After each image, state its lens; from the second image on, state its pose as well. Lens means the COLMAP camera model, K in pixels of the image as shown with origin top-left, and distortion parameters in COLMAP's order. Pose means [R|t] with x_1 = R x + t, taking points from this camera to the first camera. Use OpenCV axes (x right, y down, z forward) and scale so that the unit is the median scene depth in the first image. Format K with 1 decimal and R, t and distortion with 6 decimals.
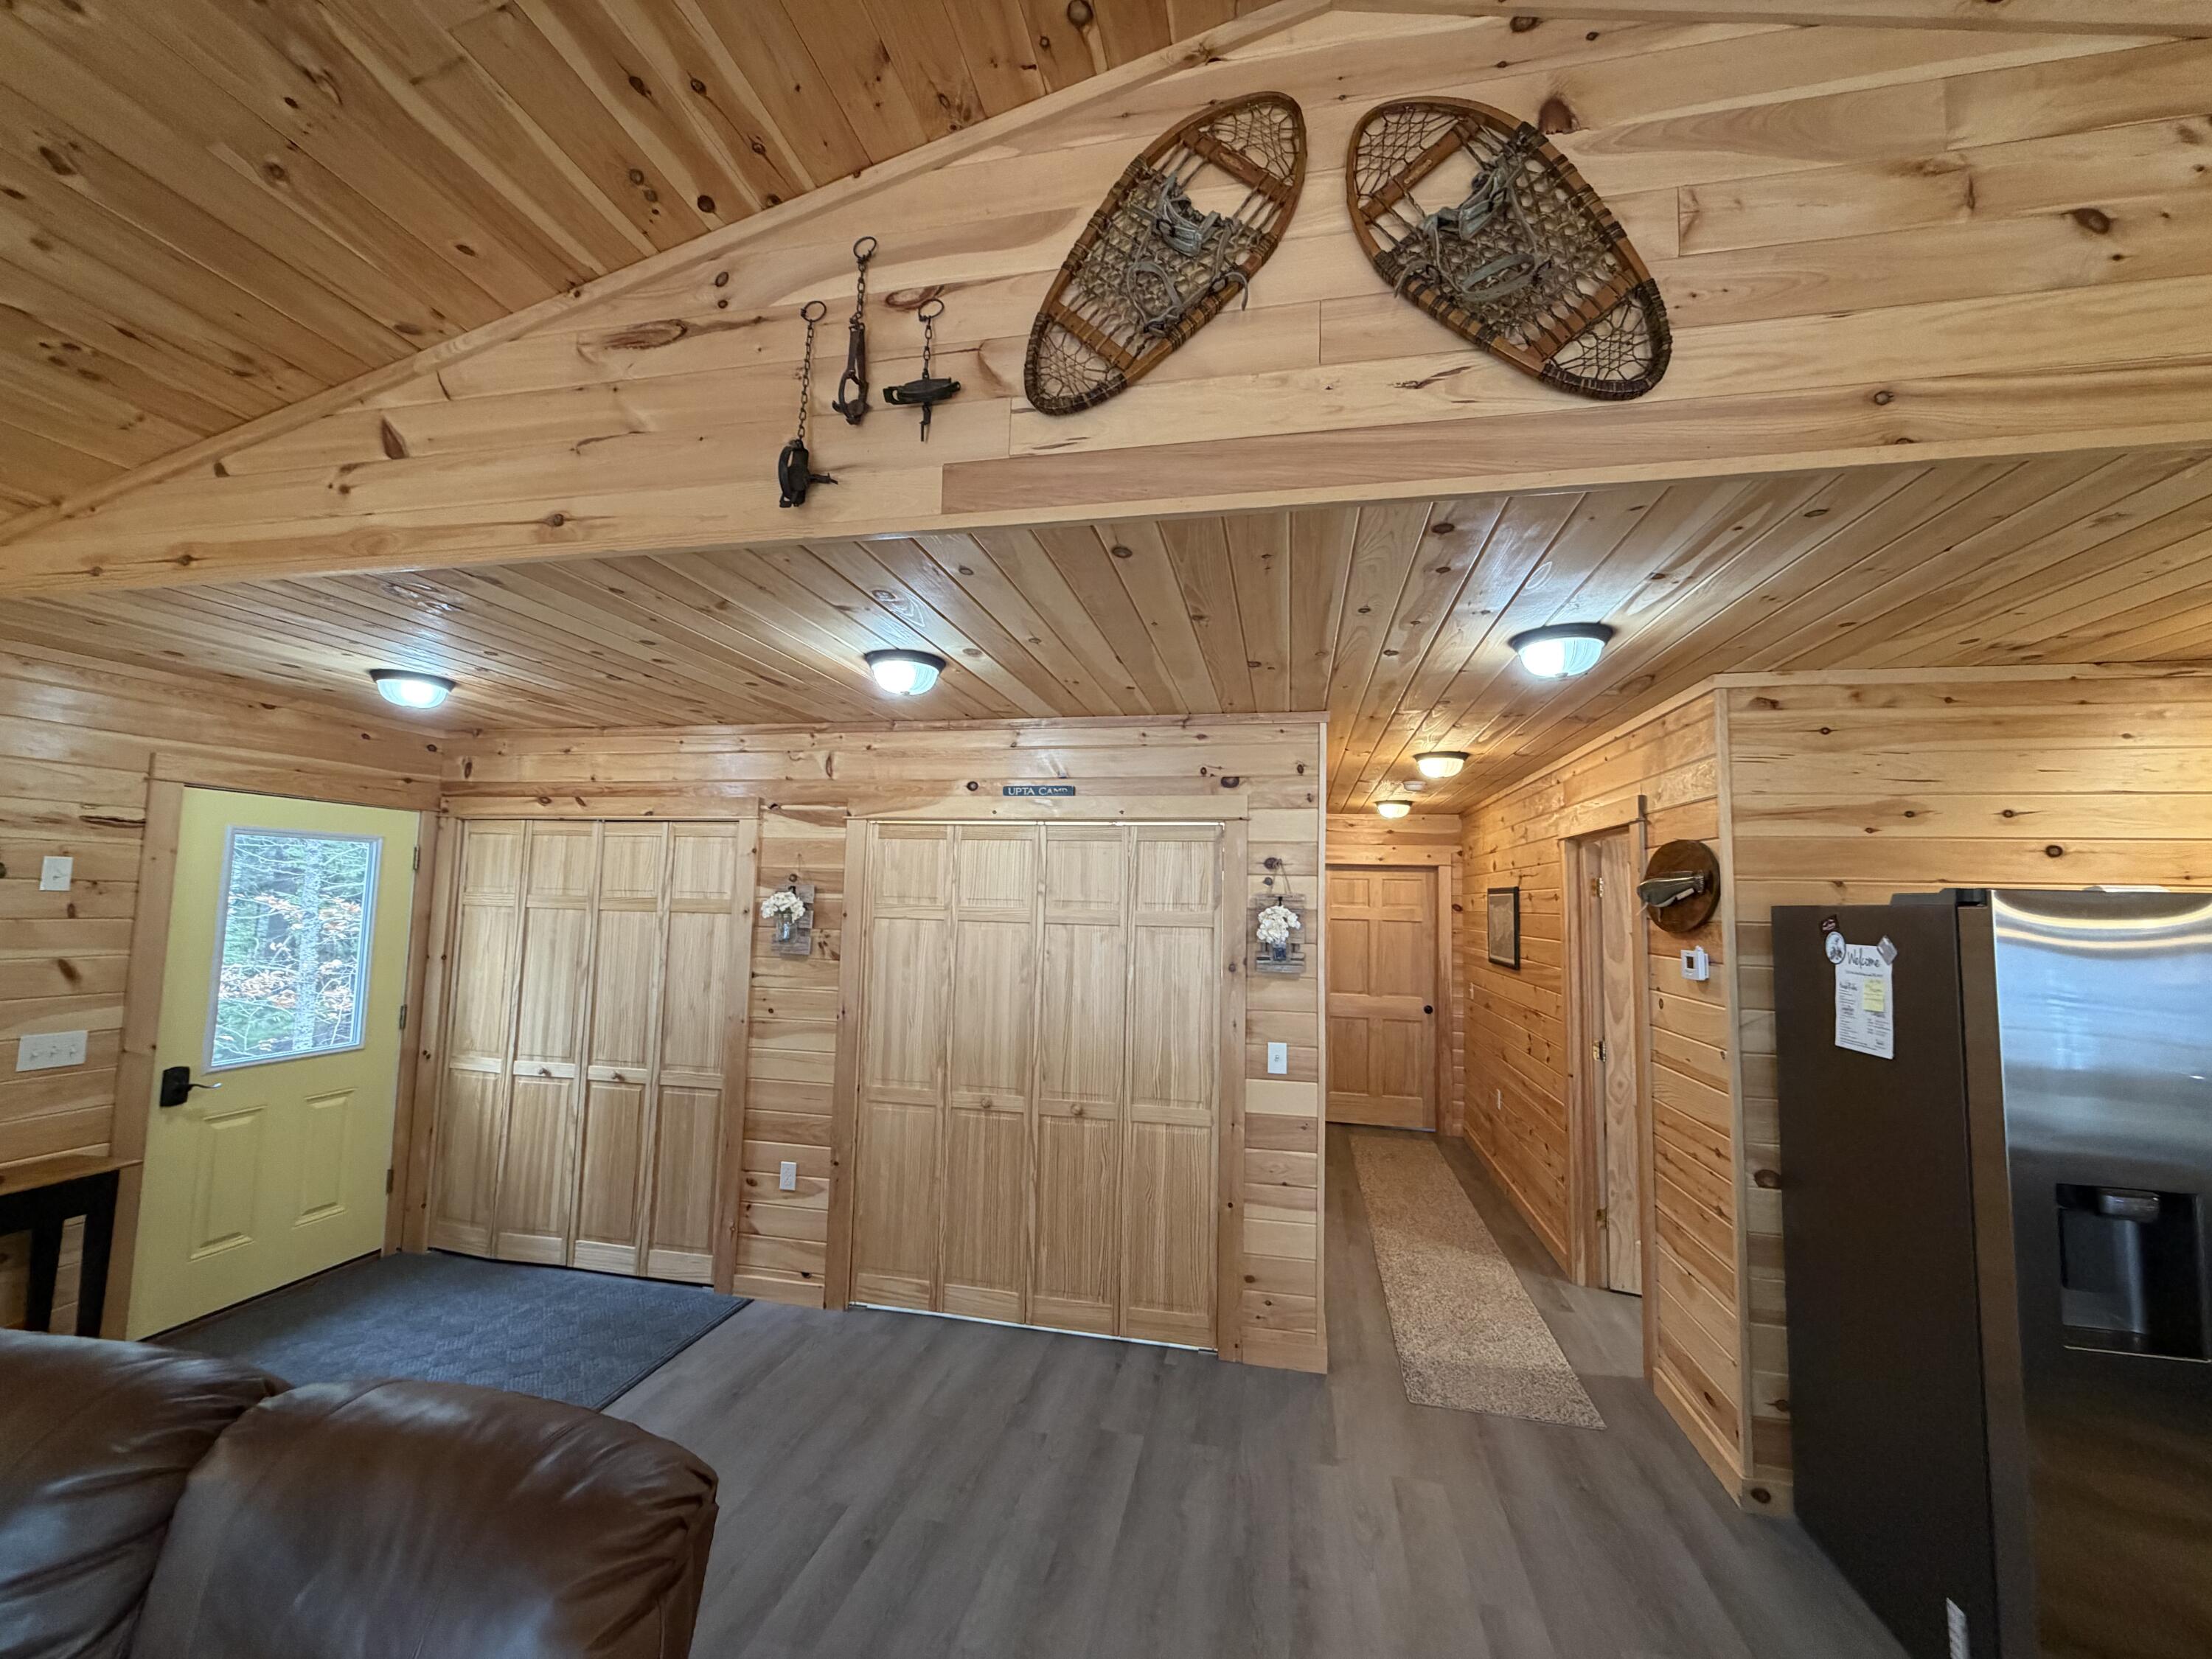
lens RADIAL K [[873.9, 0, 1101.8], [0, 873.9, 832.2], [0, 0, 1]] dist [0.001091, -0.000603]
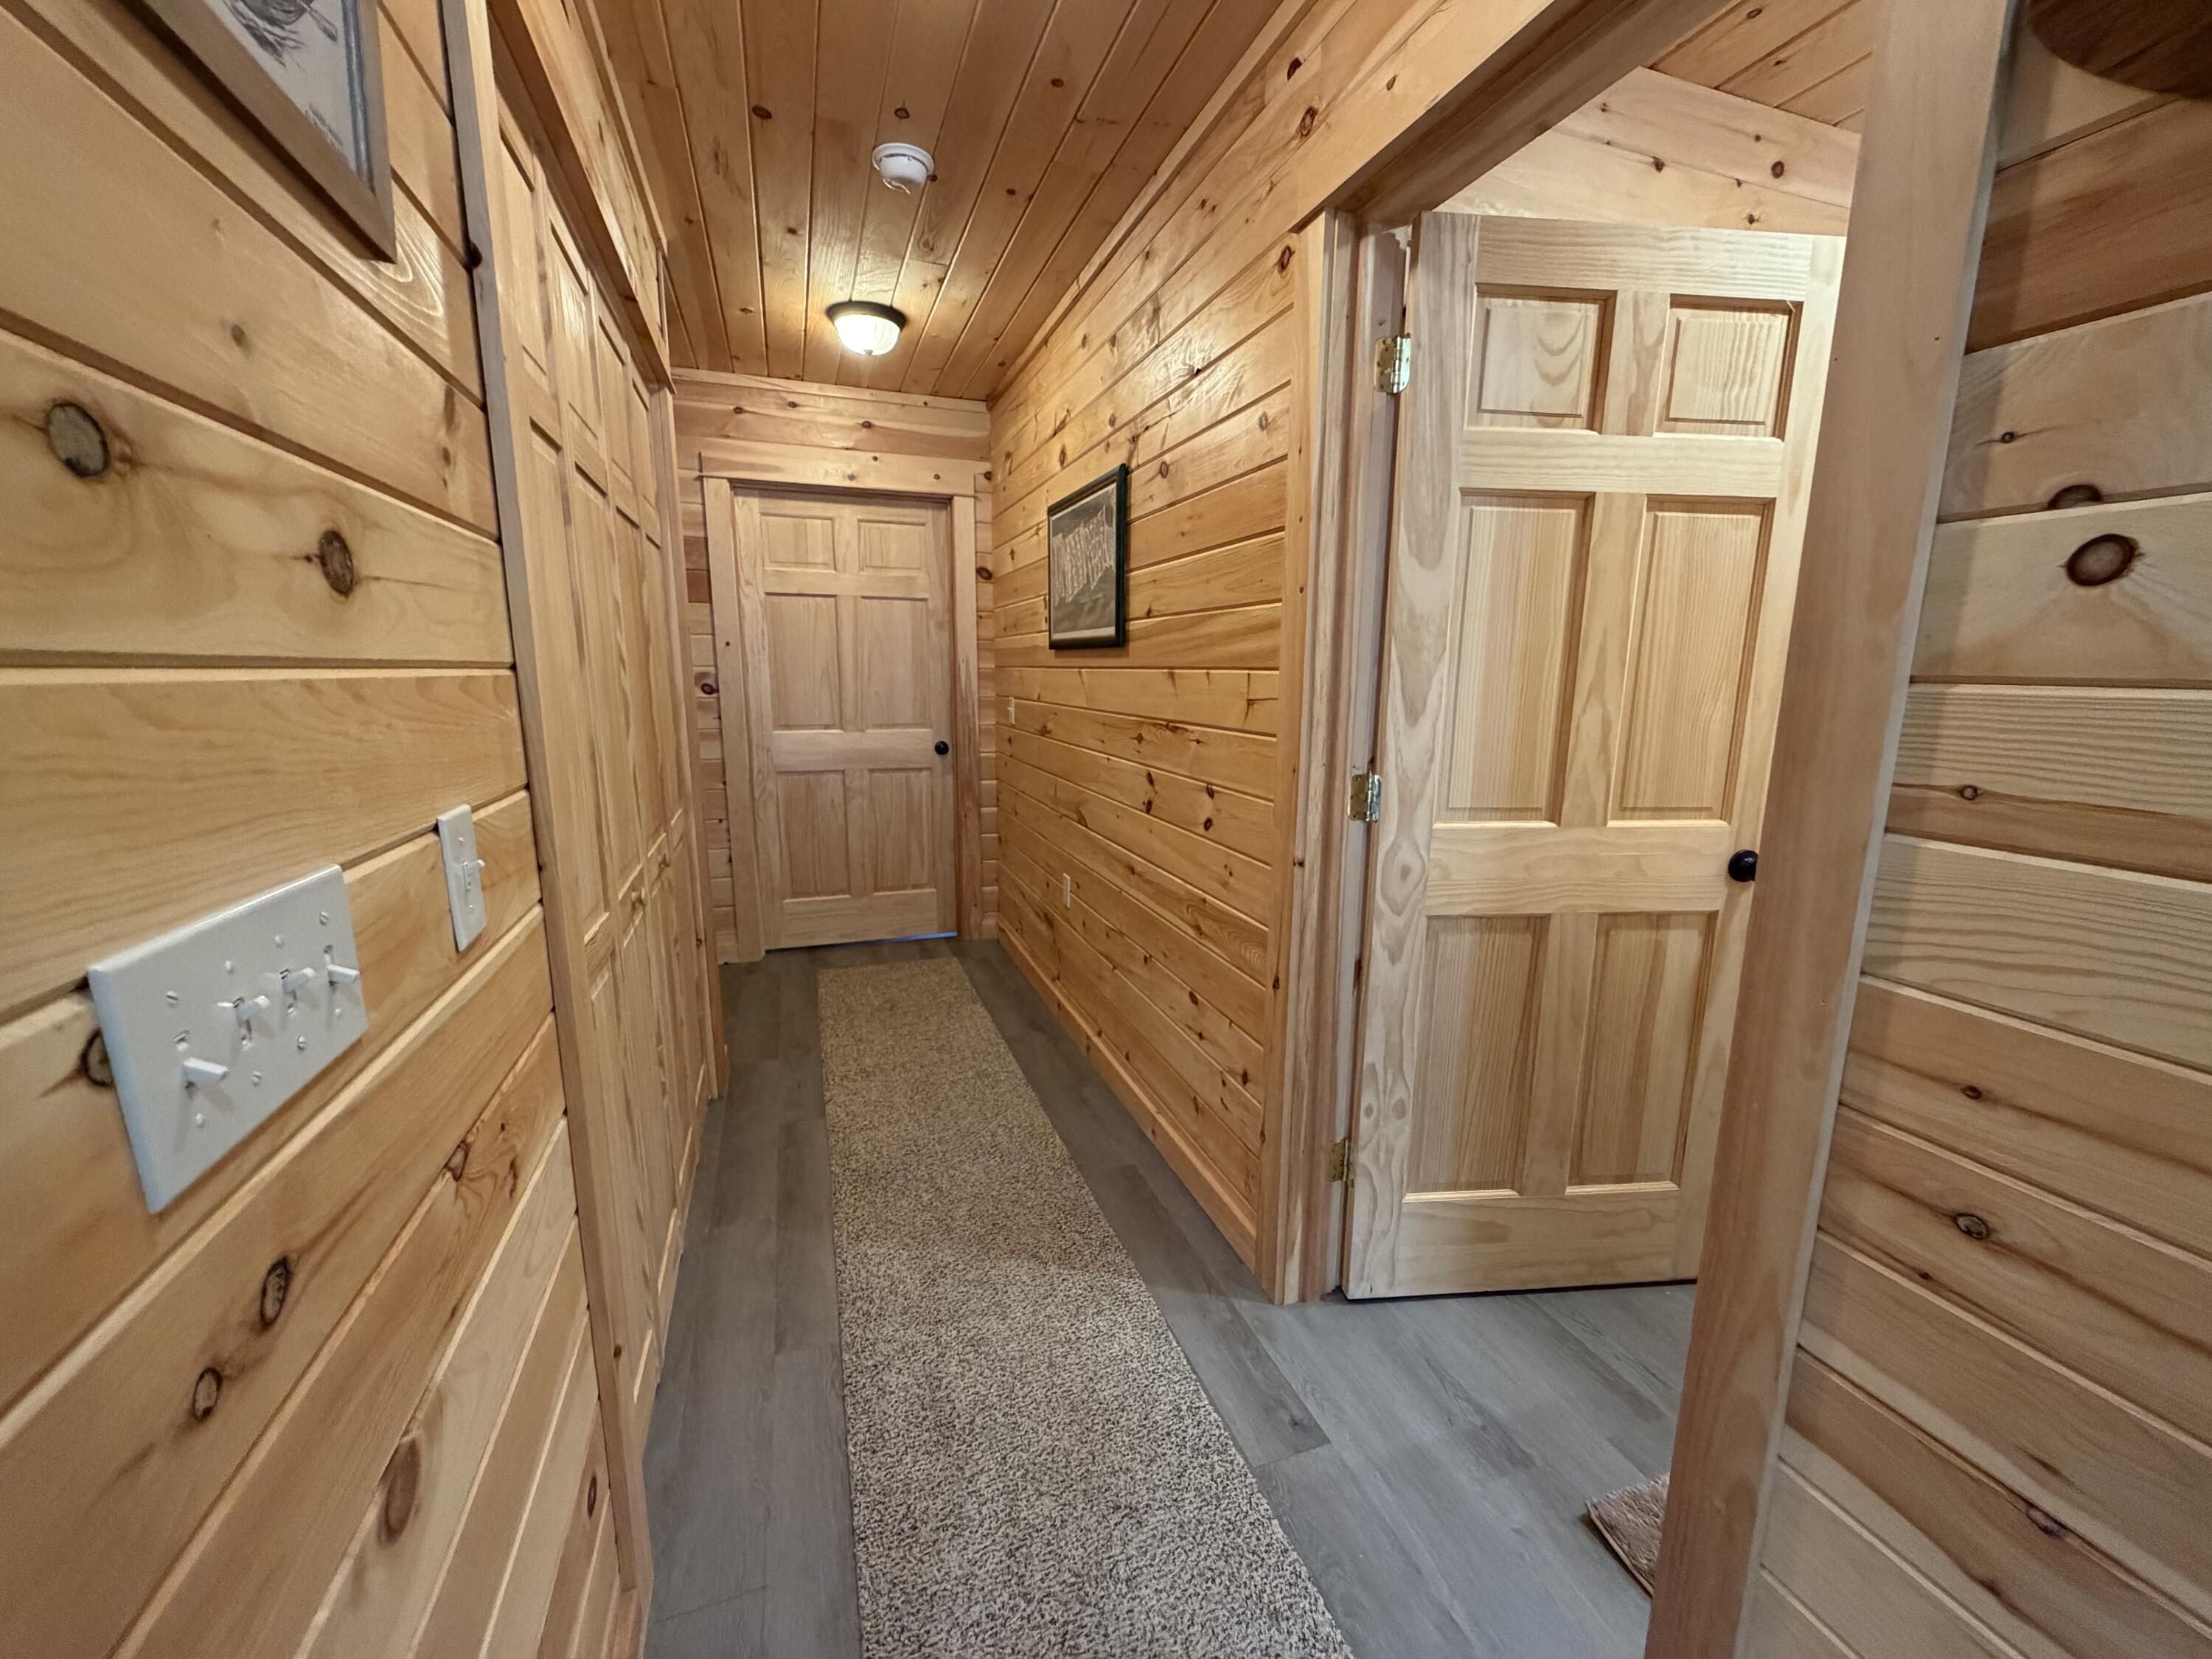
lens RADIAL K [[873.9, 0, 1101.8], [0, 873.9, 832.2], [0, 0, 1]] dist [0.001091, -0.000603]
pose [[0.852497, -0.115500, 0.509812, 0.184239], [-0.026896, 0.964301, 0.263441, 0.116398], [-0.522040, -0.238294, 0.818957, 0.520898]]
